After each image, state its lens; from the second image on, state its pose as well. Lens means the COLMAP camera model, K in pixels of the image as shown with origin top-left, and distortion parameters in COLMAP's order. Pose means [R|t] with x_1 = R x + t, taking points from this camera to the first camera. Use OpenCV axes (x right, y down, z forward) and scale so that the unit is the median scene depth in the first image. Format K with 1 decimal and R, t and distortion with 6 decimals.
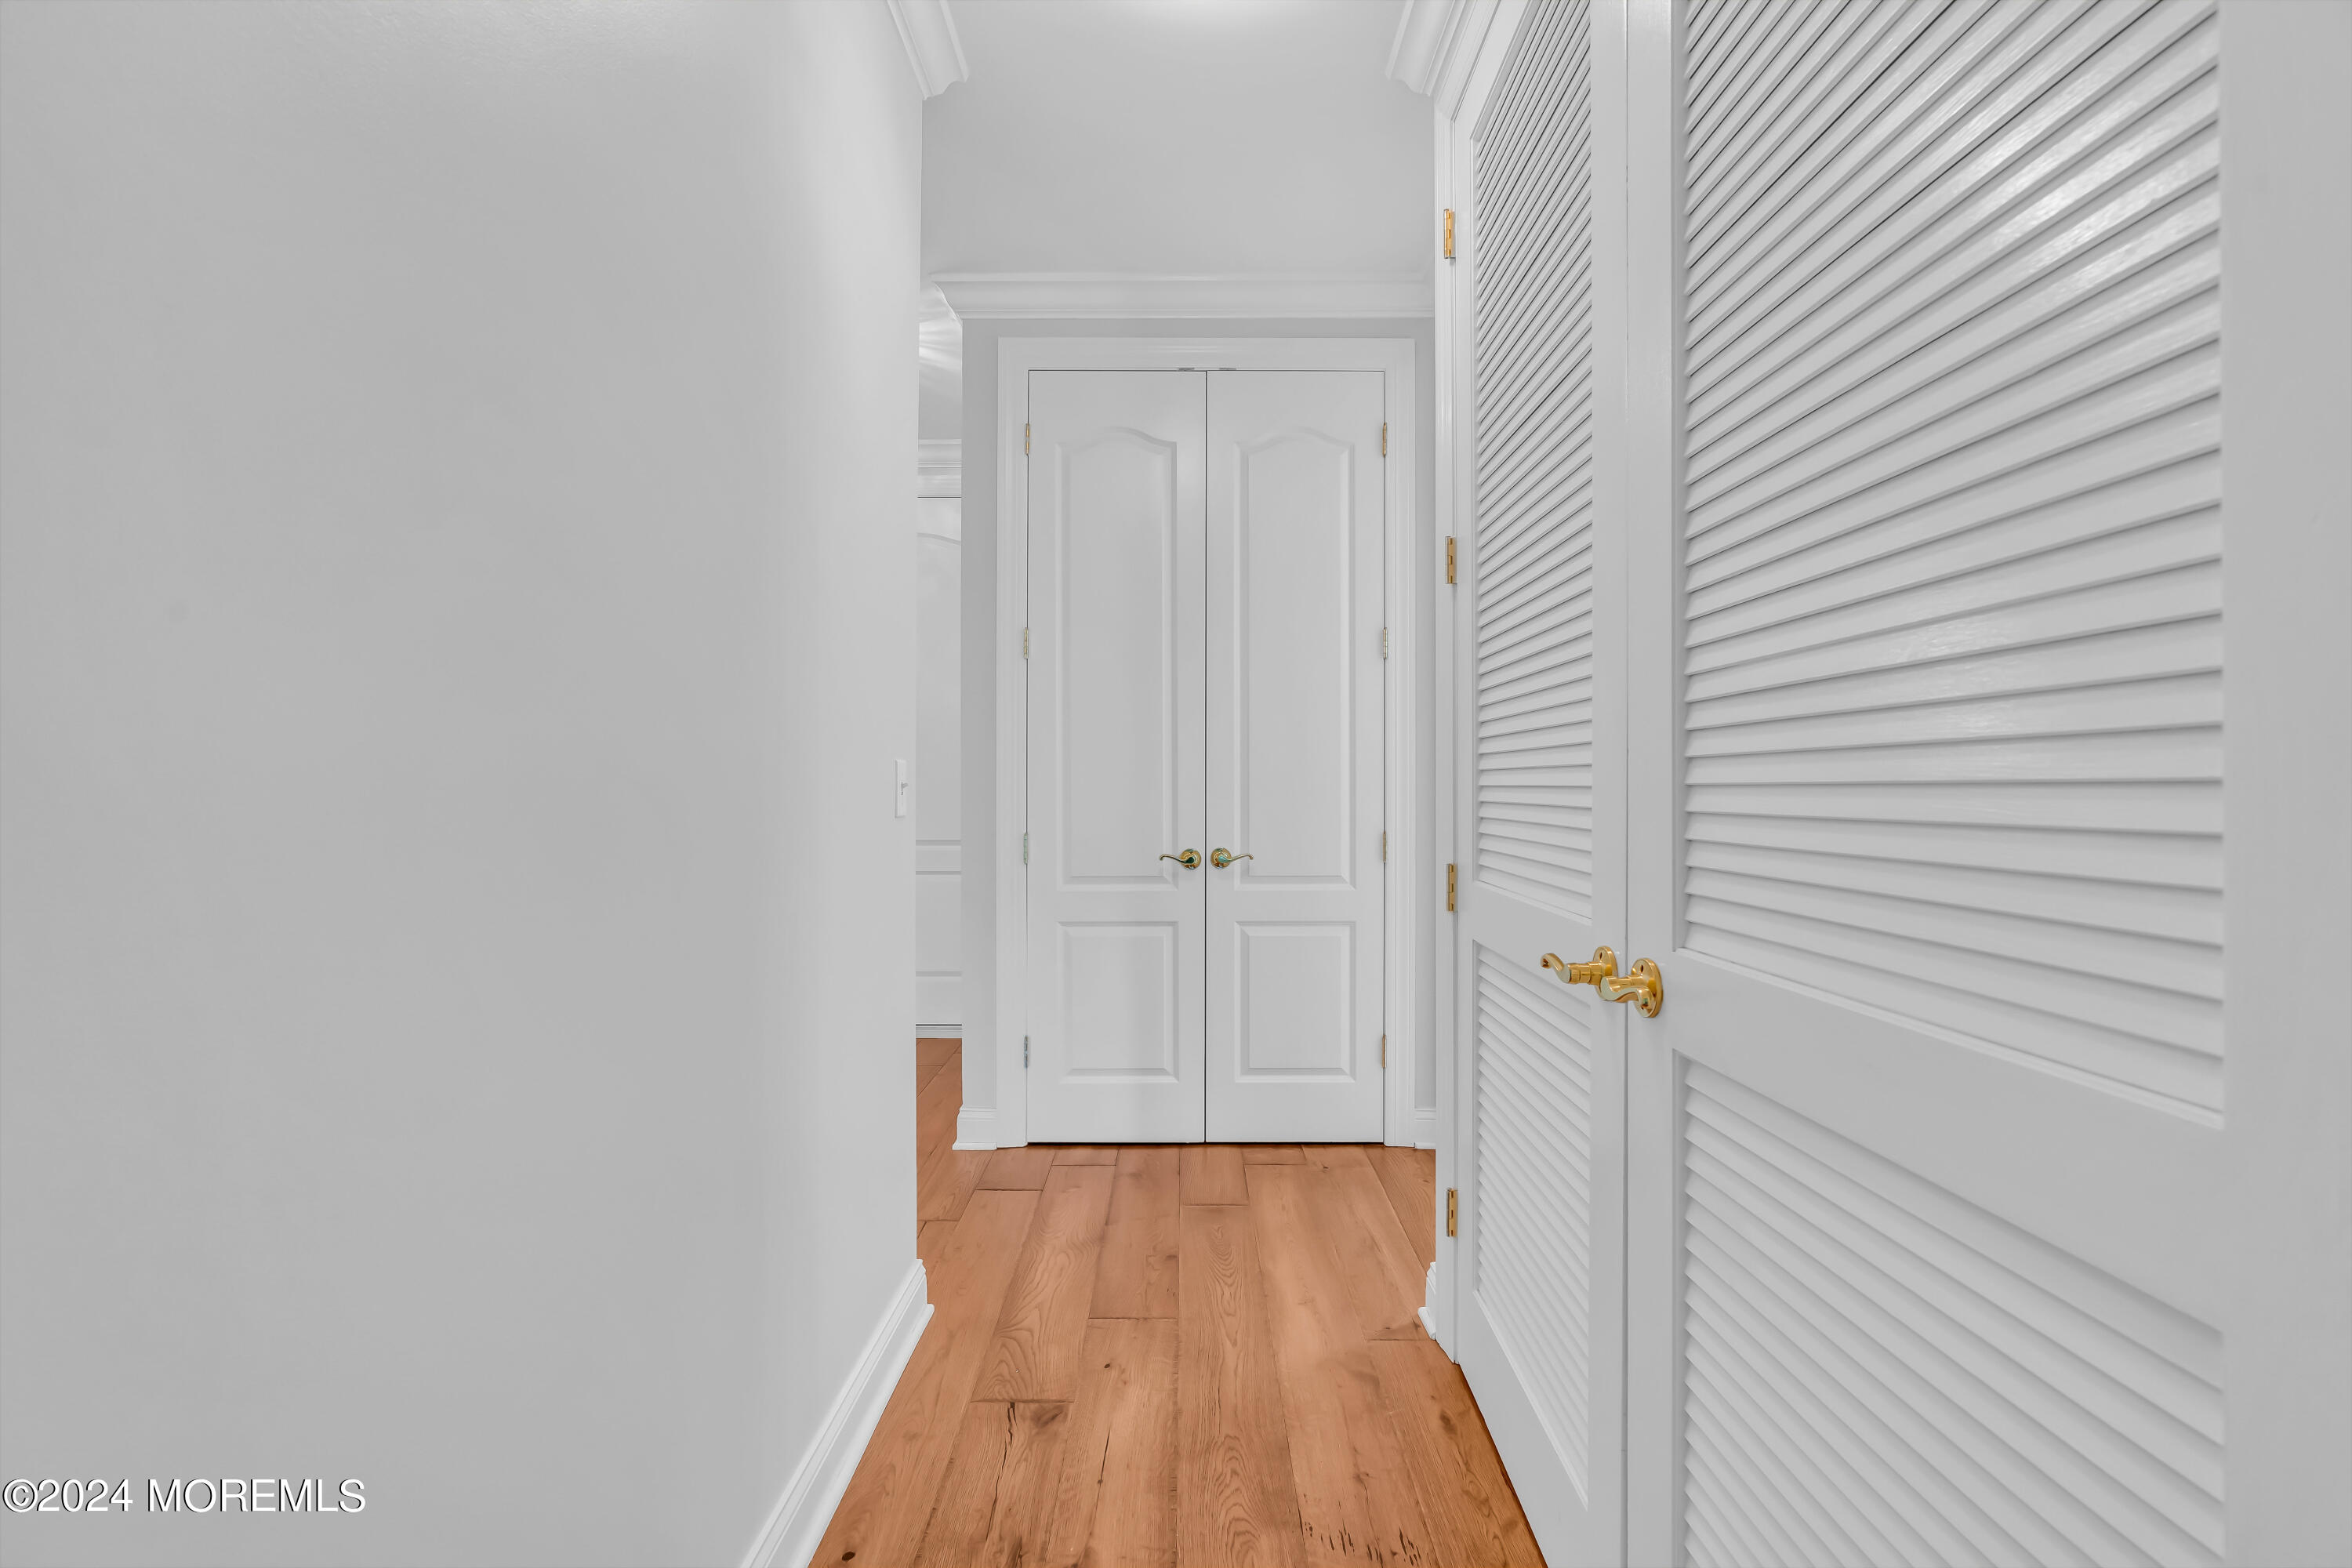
lens RADIAL K [[1051.8, 0, 1180.7], [0, 1051.8, 783.1], [0, 0, 1]] dist [-0.014757, 0.004726]
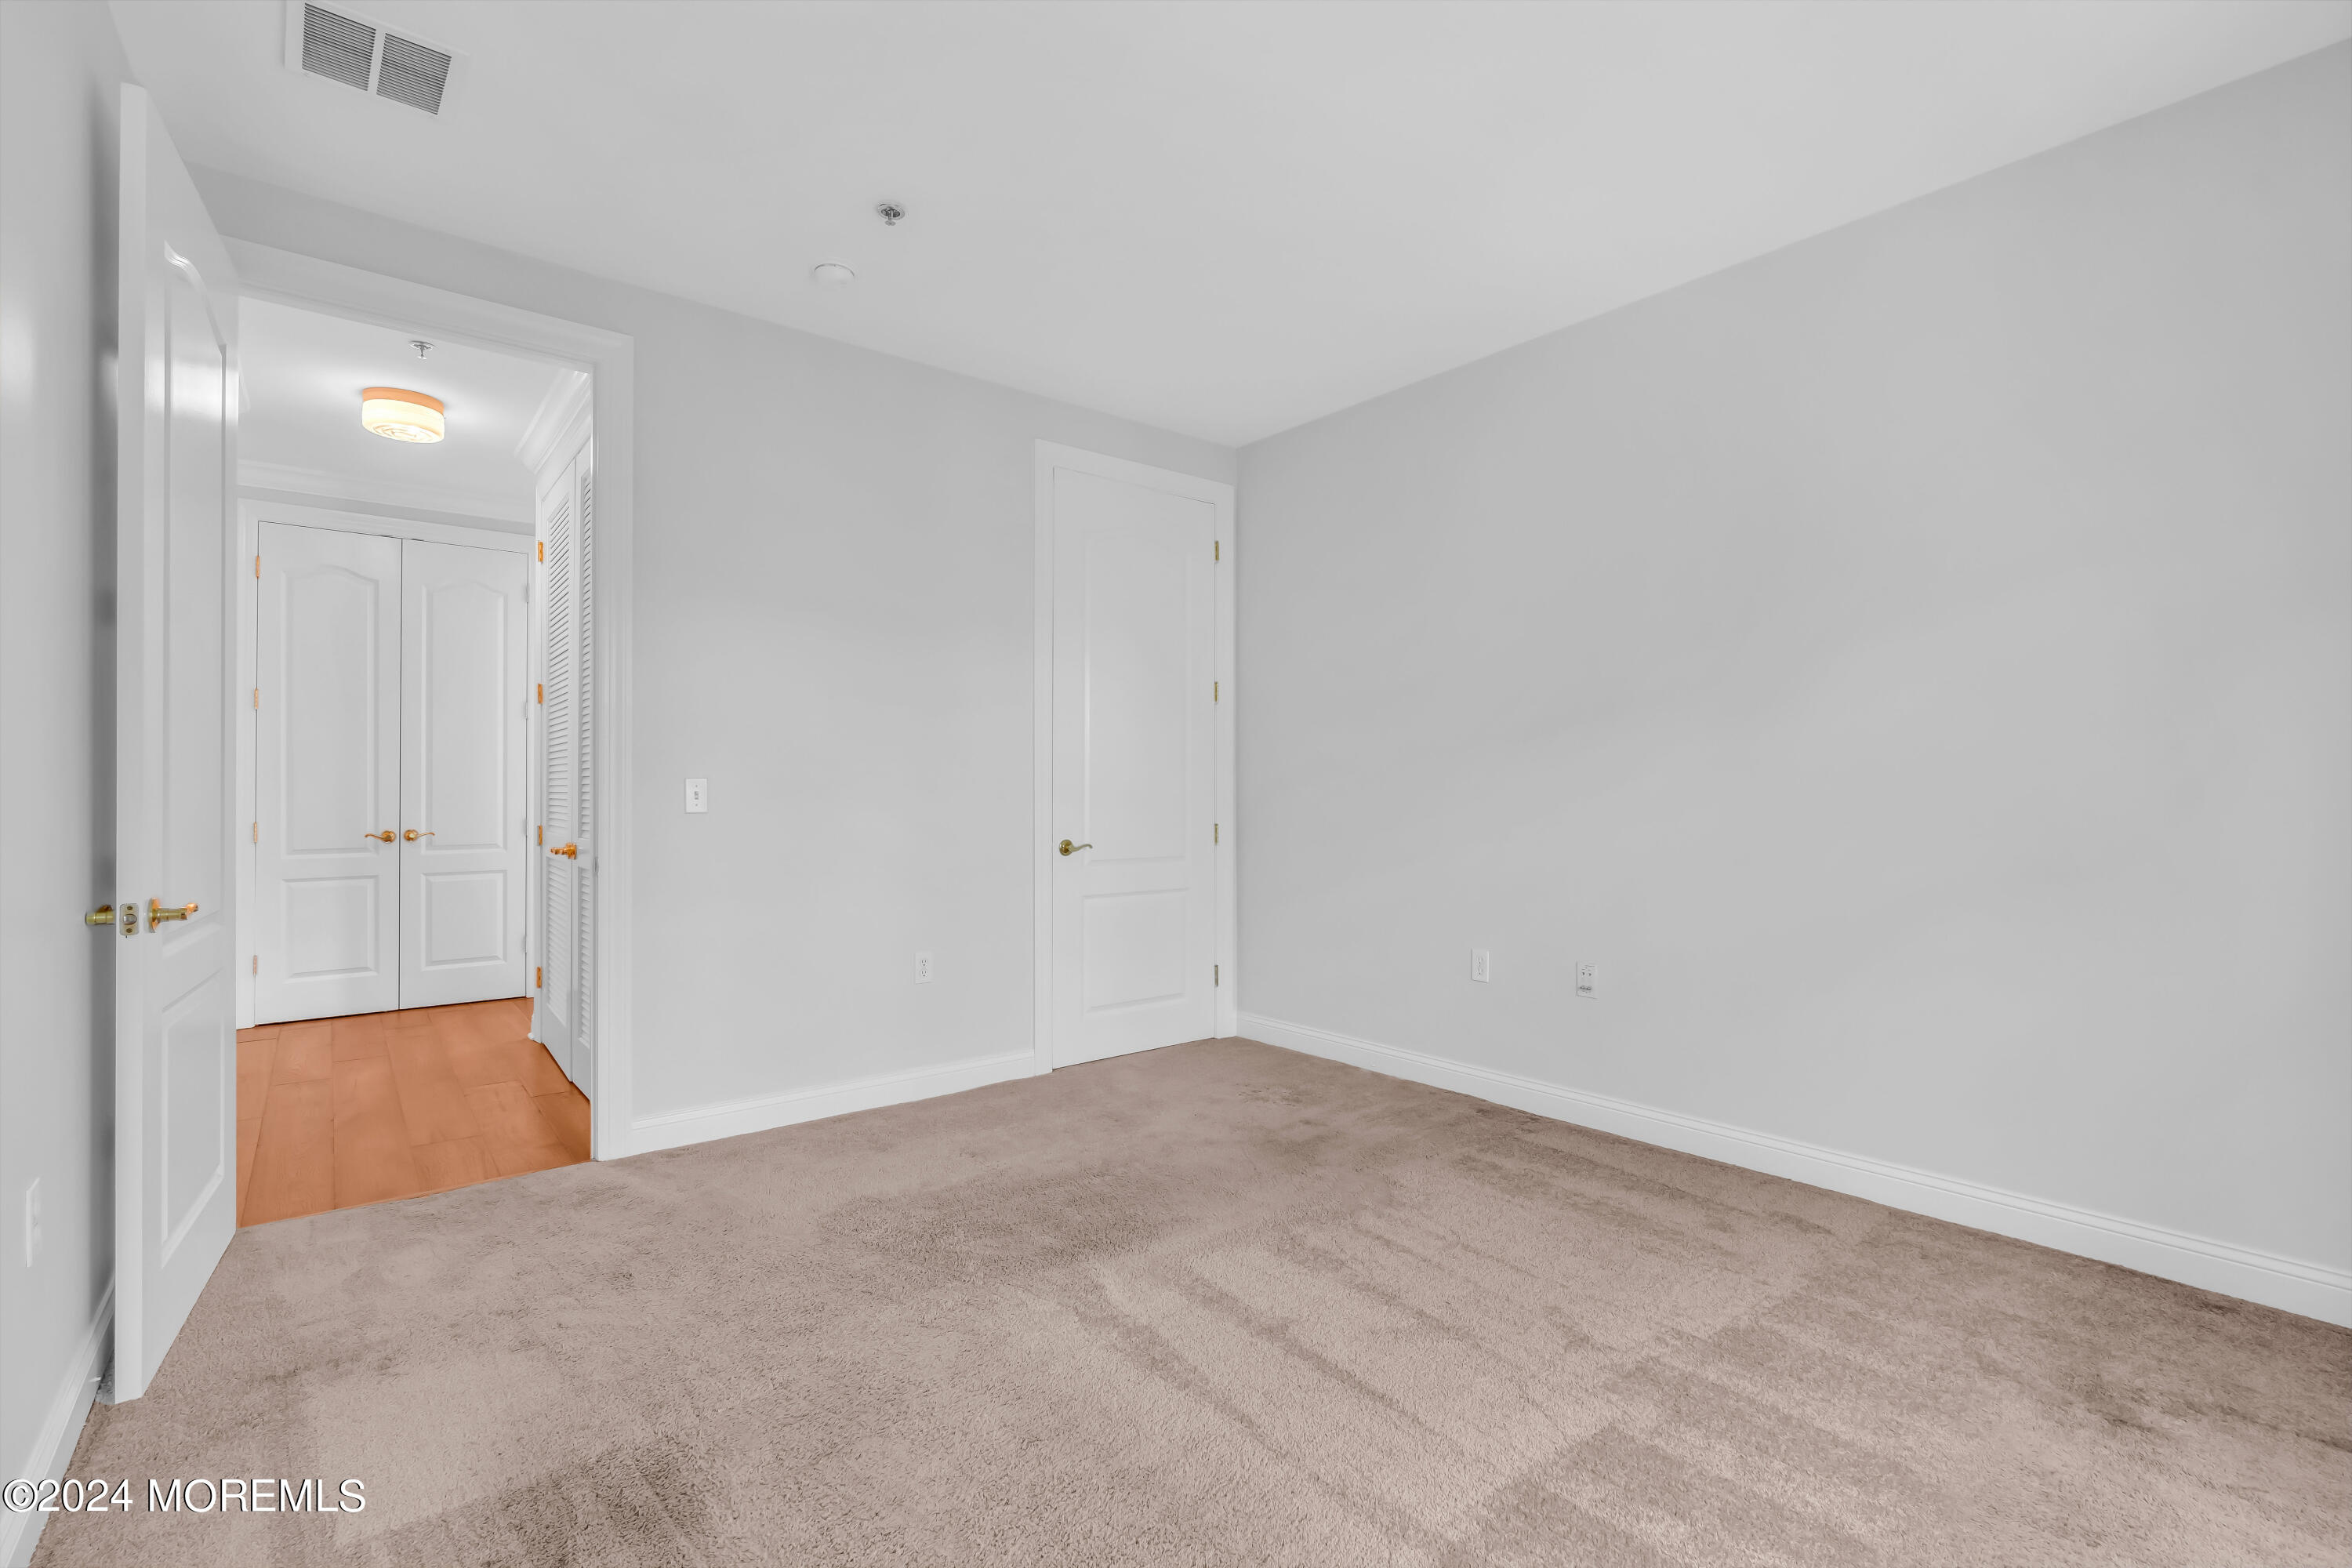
lens RADIAL K [[1051.8, 0, 1180.7], [0, 1051.8, 783.1], [0, 0, 1]] dist [-0.014757, 0.004726]
pose [[0.772740, 0.002665, 0.634717, -0.069402], [-0.000948, 0.999995, -0.003044, -0.006681], [-0.634722, 0.001751, 0.772739, -1.029473]]
